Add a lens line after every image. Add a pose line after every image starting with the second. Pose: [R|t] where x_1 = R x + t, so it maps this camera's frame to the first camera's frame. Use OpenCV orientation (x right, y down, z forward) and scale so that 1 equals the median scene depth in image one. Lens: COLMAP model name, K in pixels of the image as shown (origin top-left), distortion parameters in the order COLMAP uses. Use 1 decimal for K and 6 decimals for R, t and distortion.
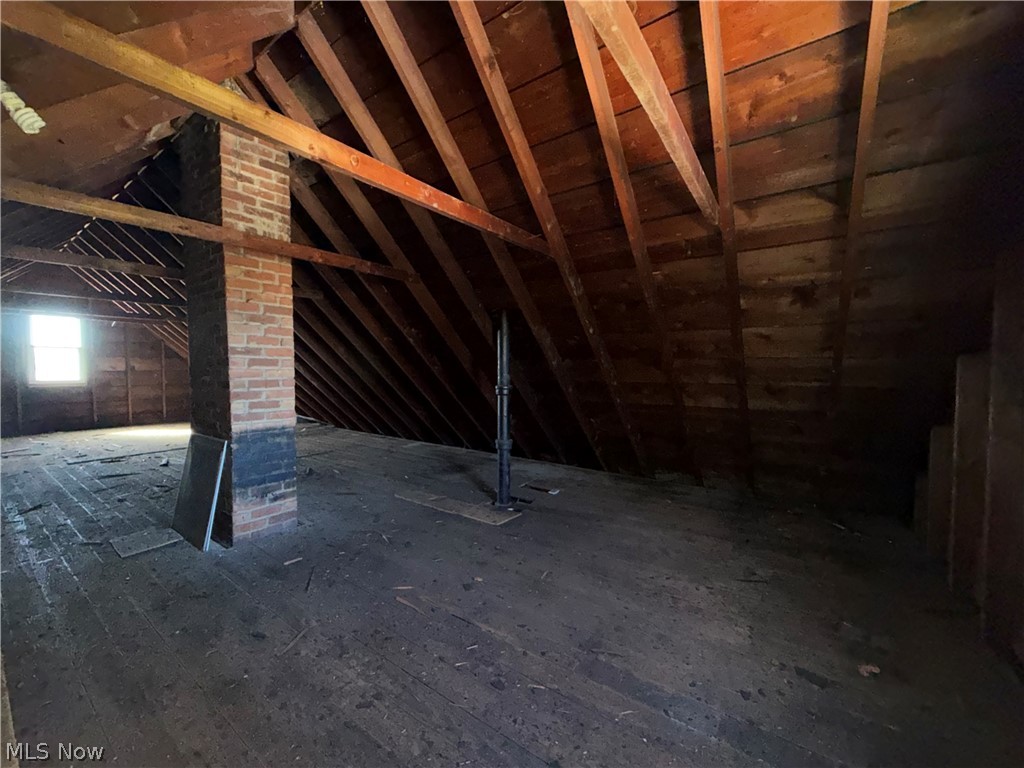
lens RADIAL K [[404.4, 0, 507.2], [0, 404.4, 382.6], [0, 0, 1]] dist [-0.002134, -0.000265]
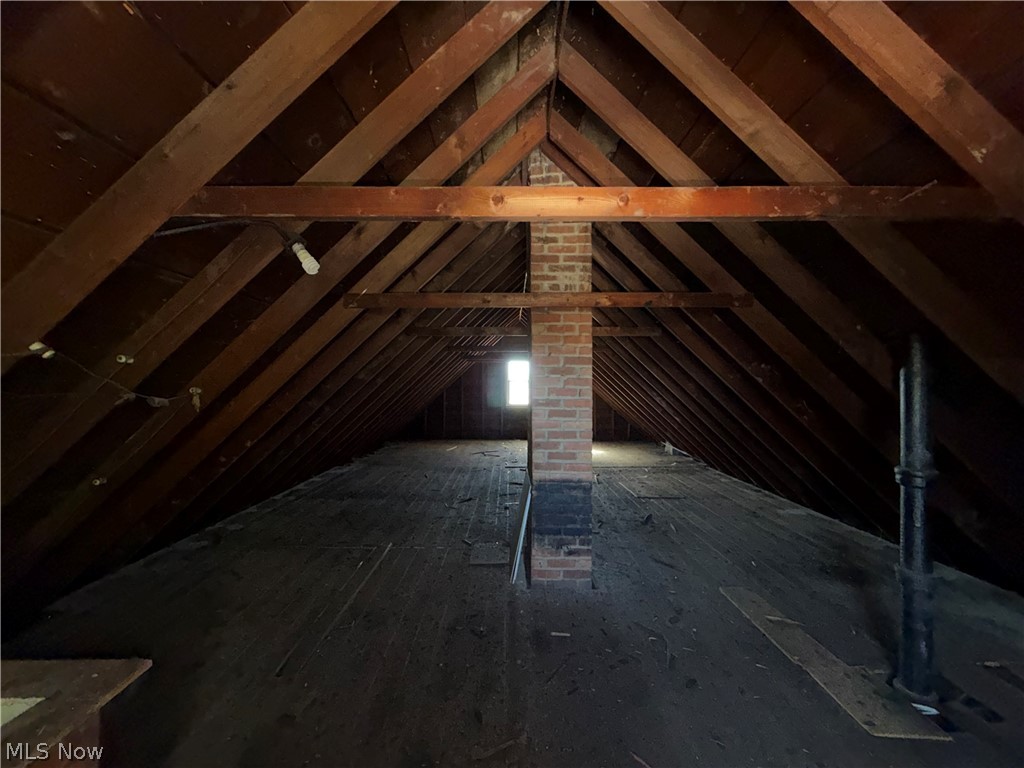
lens RADIAL K [[404.4, 0, 512.7], [0, 404.4, 382.9], [0, 0, 1]] dist [-0.002134, -0.000265]
pose [[0.590750, -0.003526, -0.806847, 0.134950], [-0.036335, 0.998860, -0.030968, -0.088441], [0.806036, 0.047611, 0.589948, 0.293195]]
